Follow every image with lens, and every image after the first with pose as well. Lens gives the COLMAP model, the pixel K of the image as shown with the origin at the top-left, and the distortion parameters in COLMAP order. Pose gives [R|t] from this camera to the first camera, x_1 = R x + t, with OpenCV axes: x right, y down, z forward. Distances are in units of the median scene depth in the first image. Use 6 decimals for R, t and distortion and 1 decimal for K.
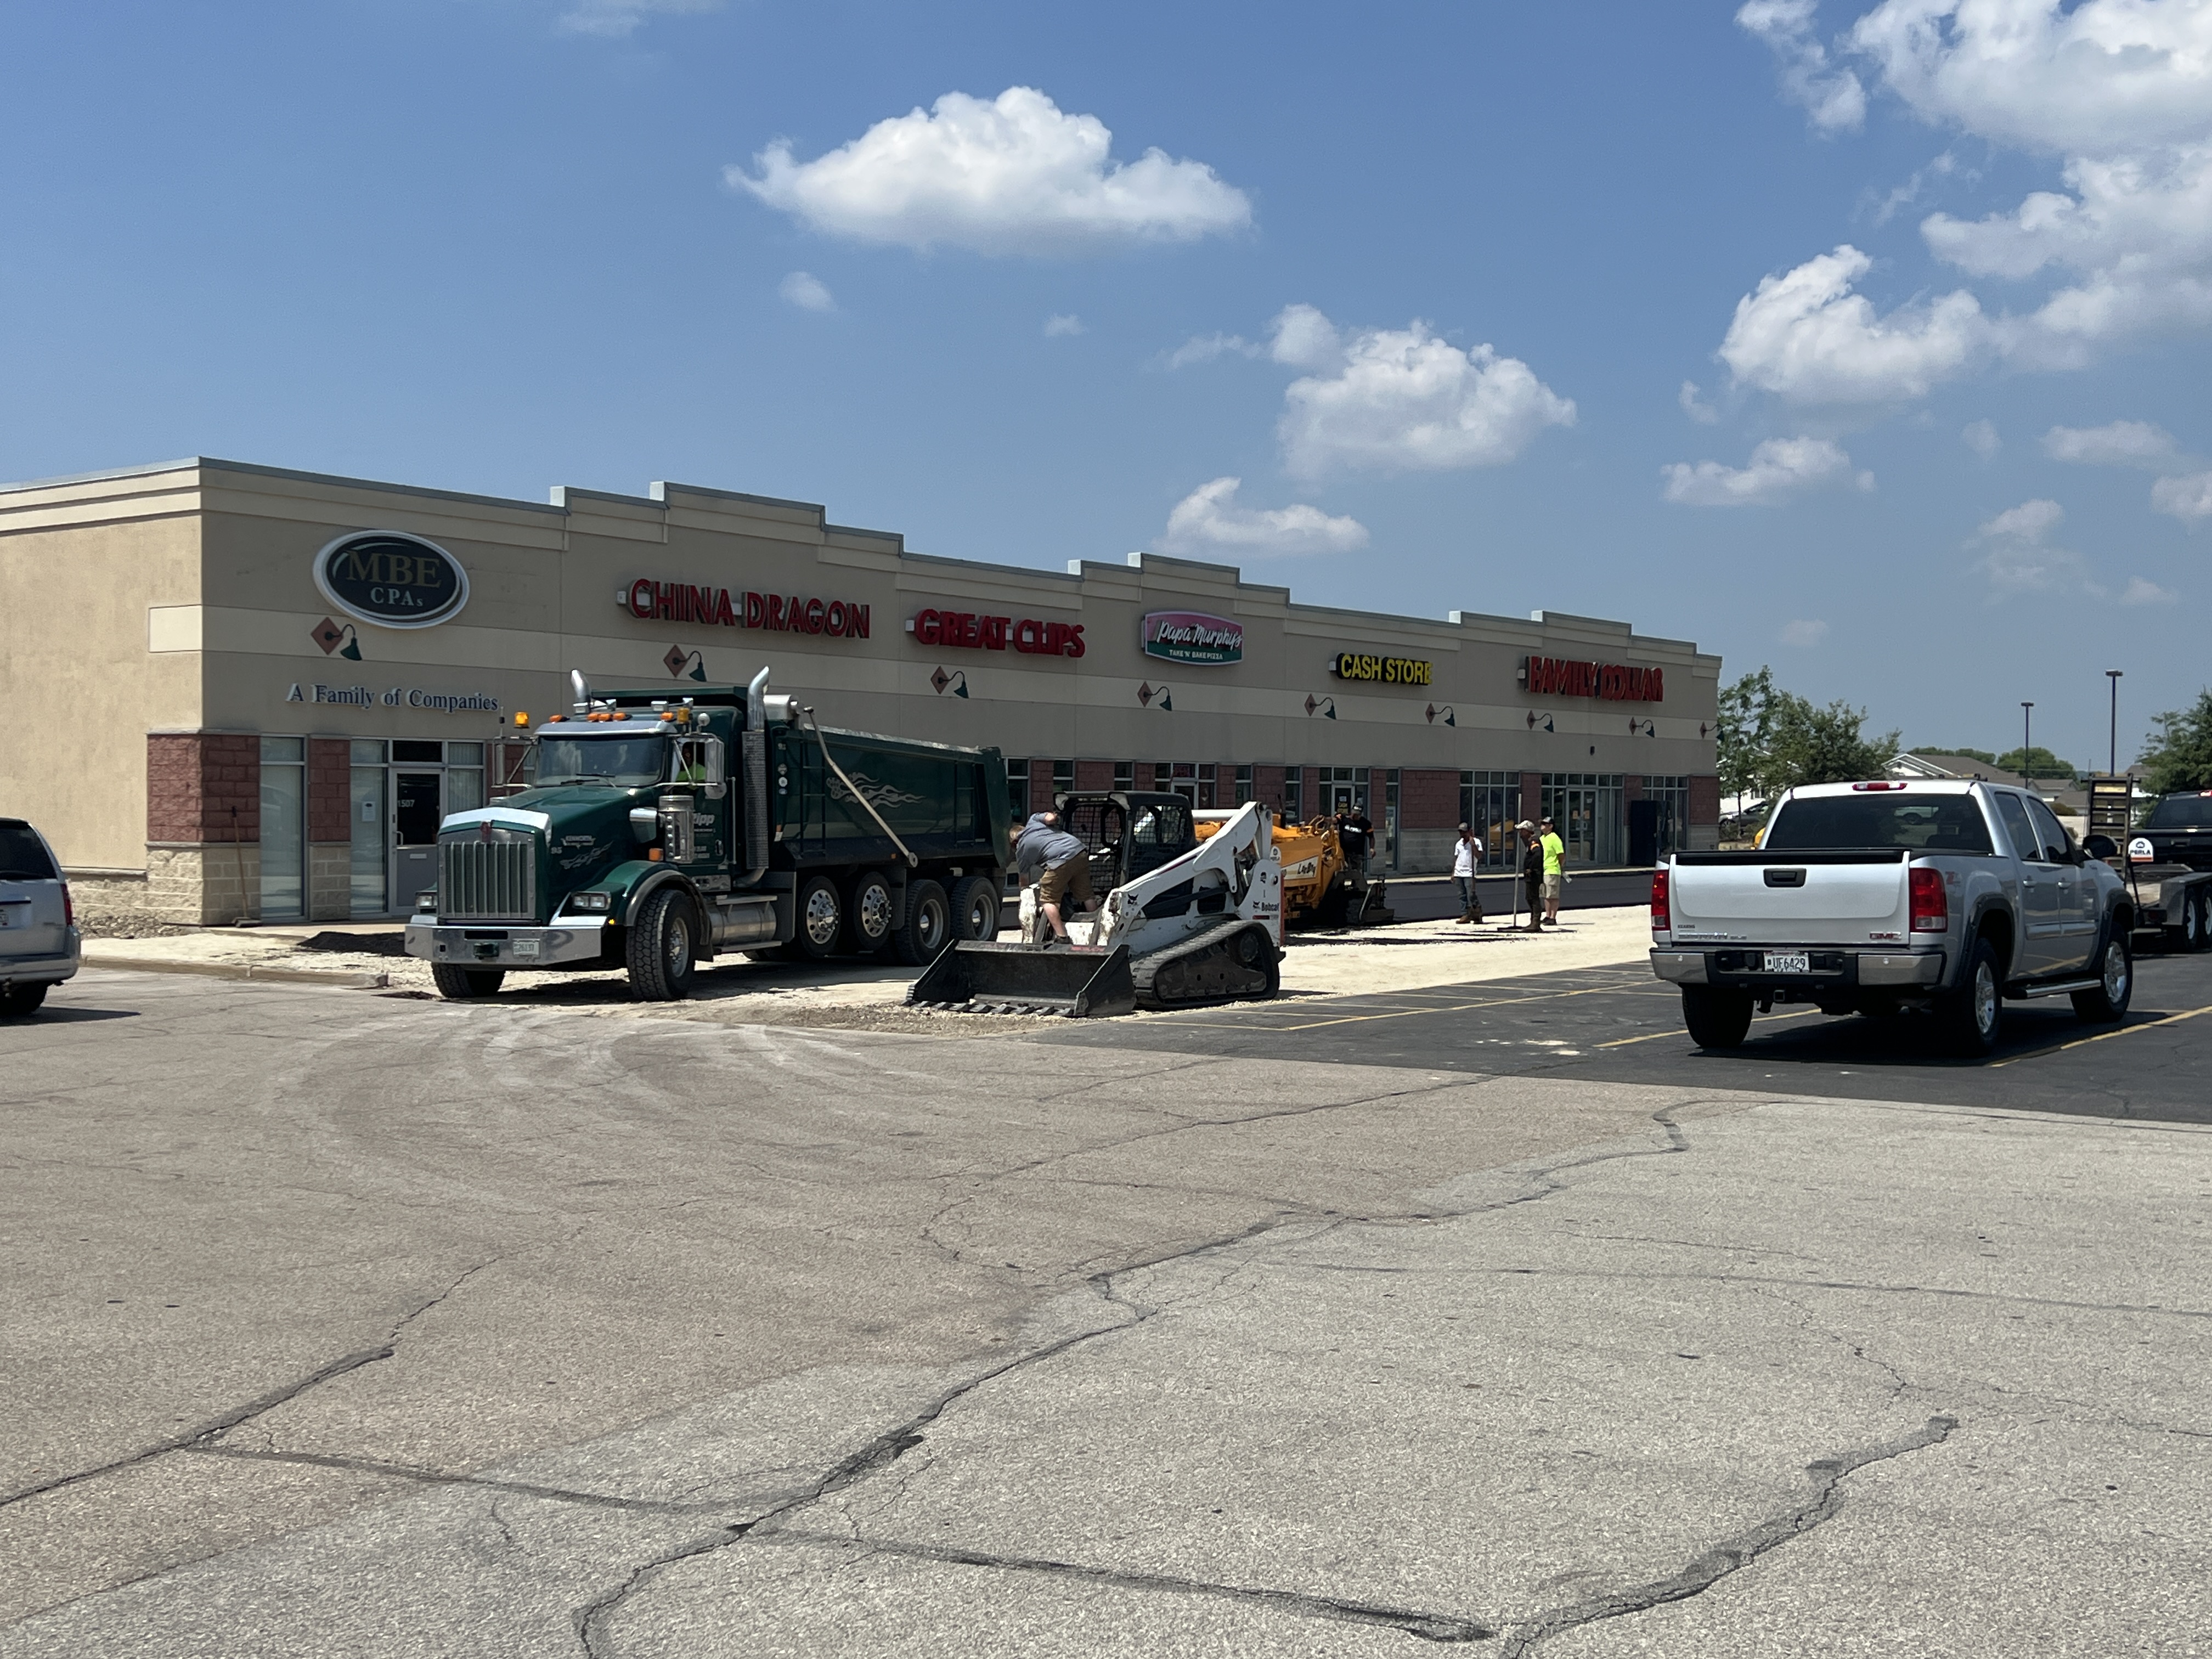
lens RADIAL K [[2467.3, 0, 1184.2], [0, 2467.3, 825.5], [0, 0, 1]] dist [0.125182, 0.003136]
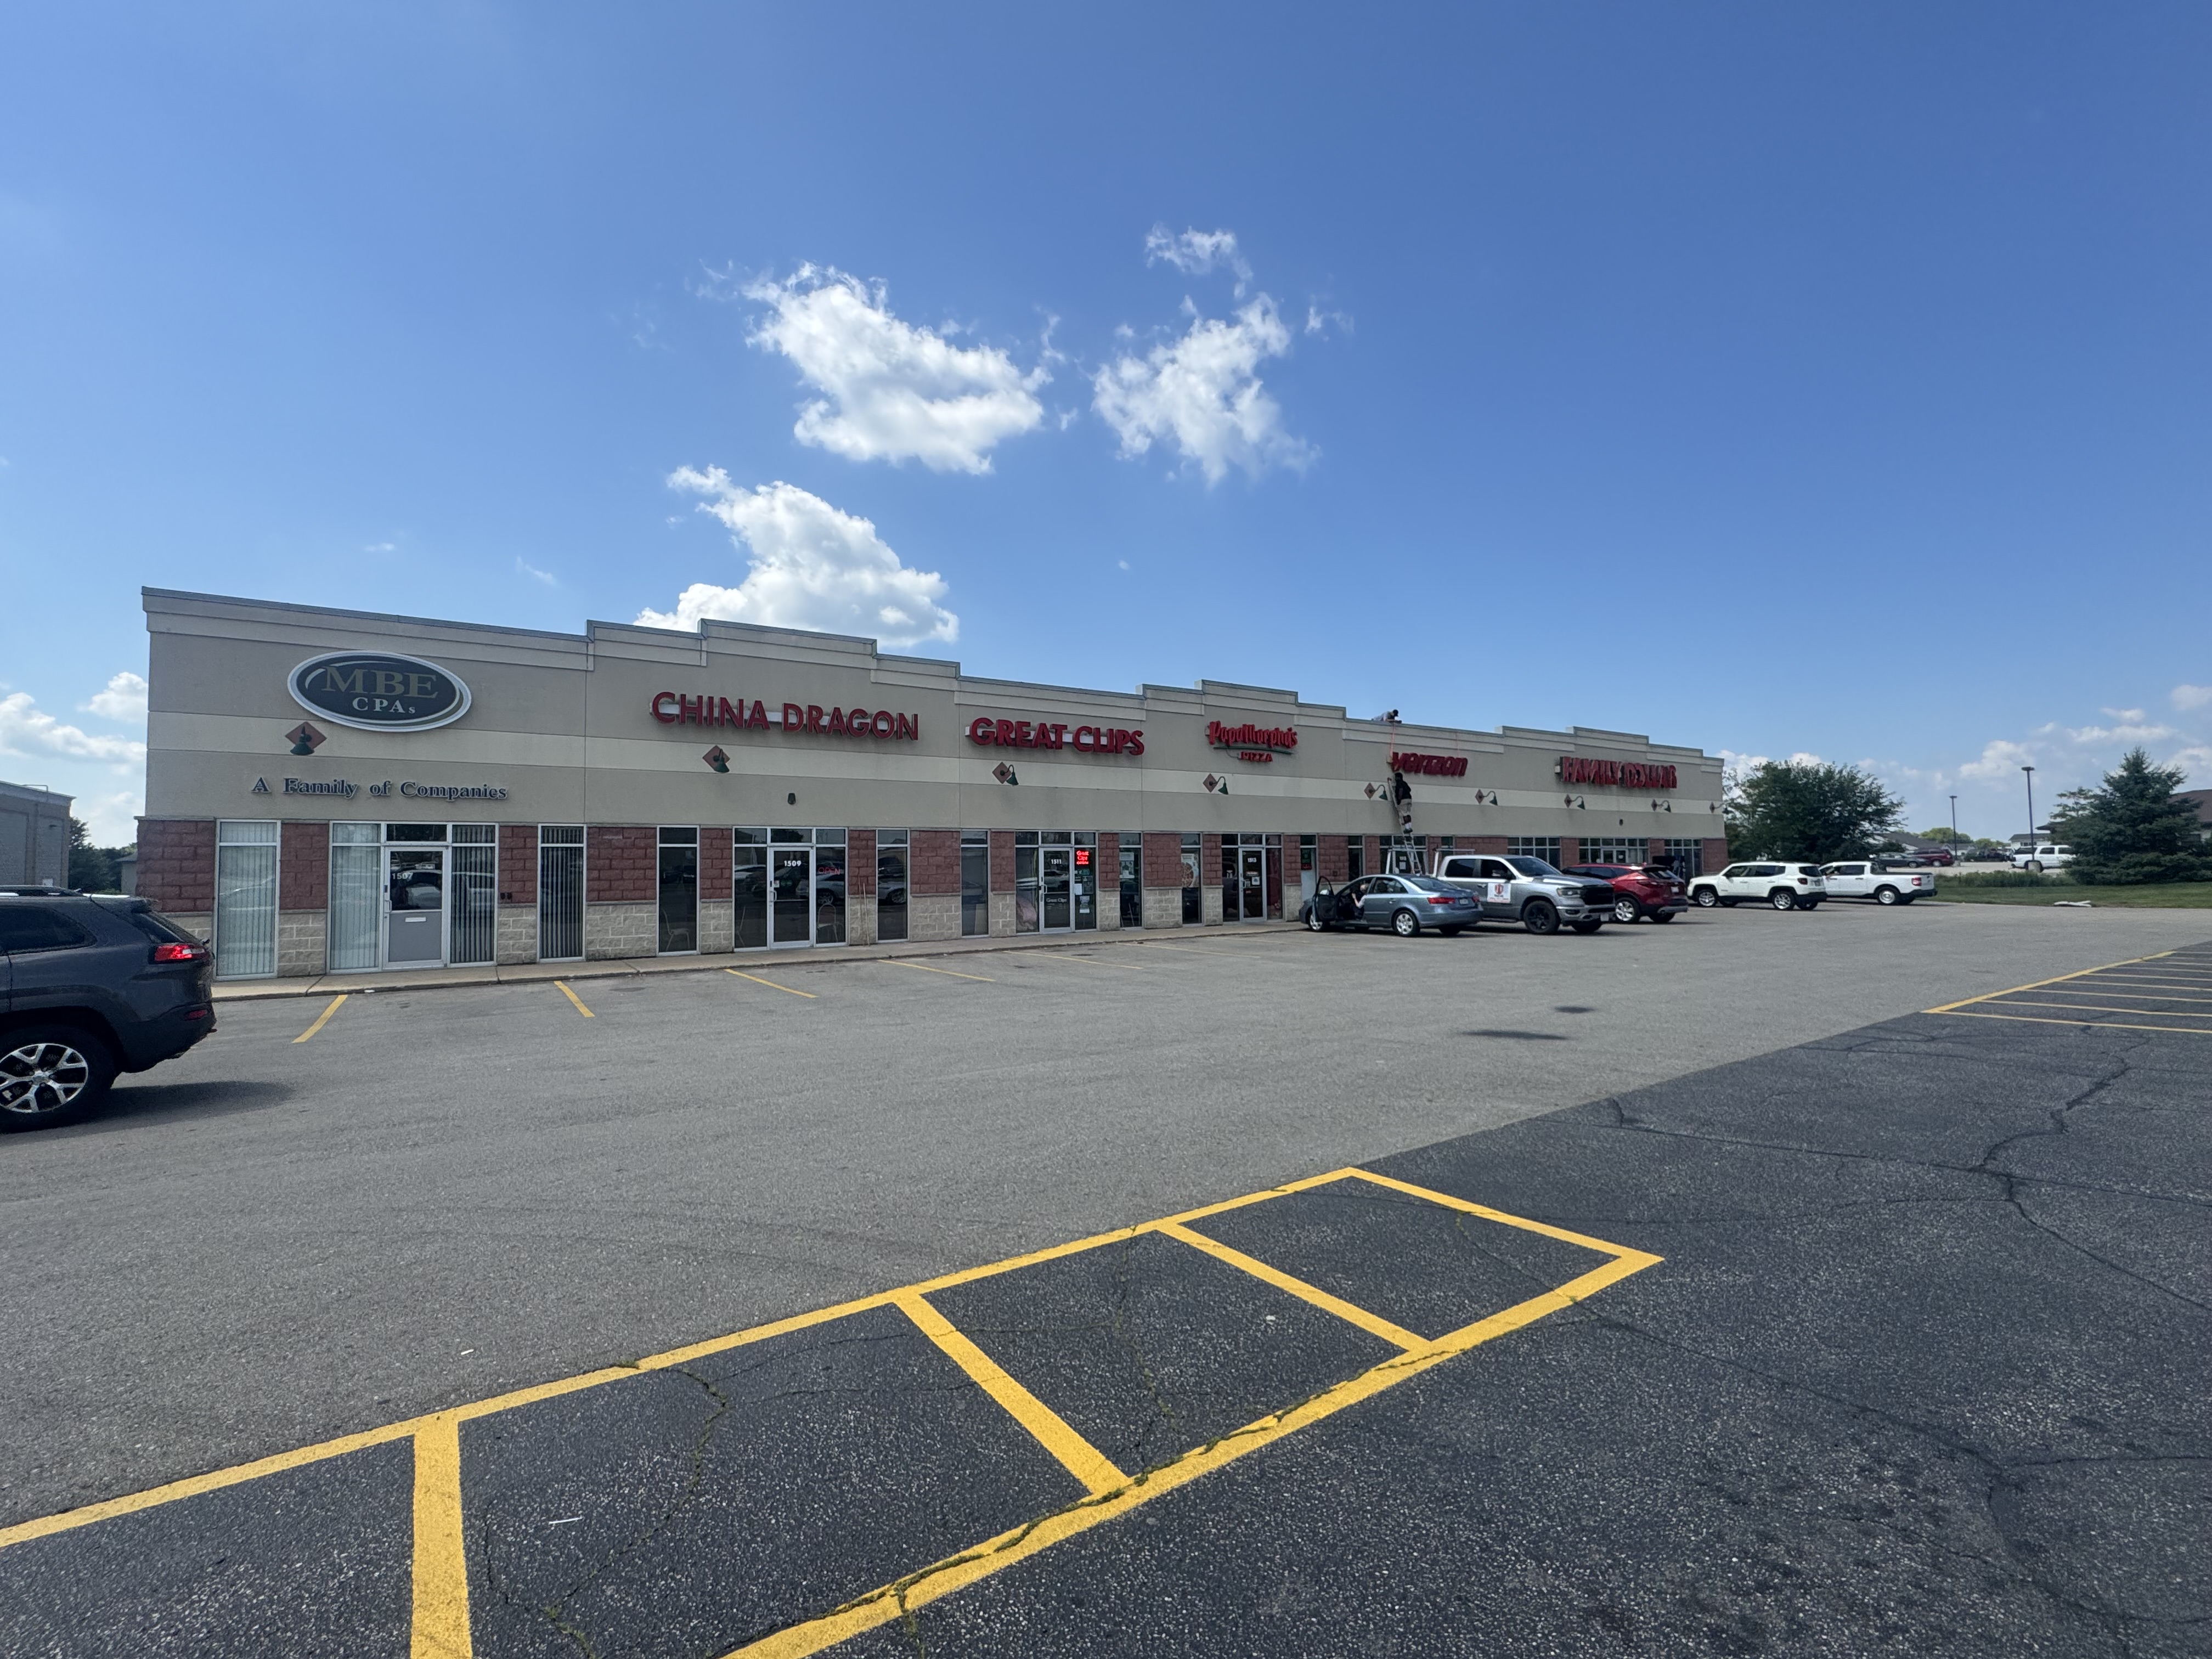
lens RADIAL K [[975.0, 0, 1106.0], [0, 975.0, 829.5], [0, 0, 1]] dist [-0.029025, 0.035715]
pose [[0.928486, -0.038096, -0.369409, 0.138275], [0.018248, 0.998203, -0.057078, 0.001530], [0.370920, 0.046255, 0.927512, 0.528845]]
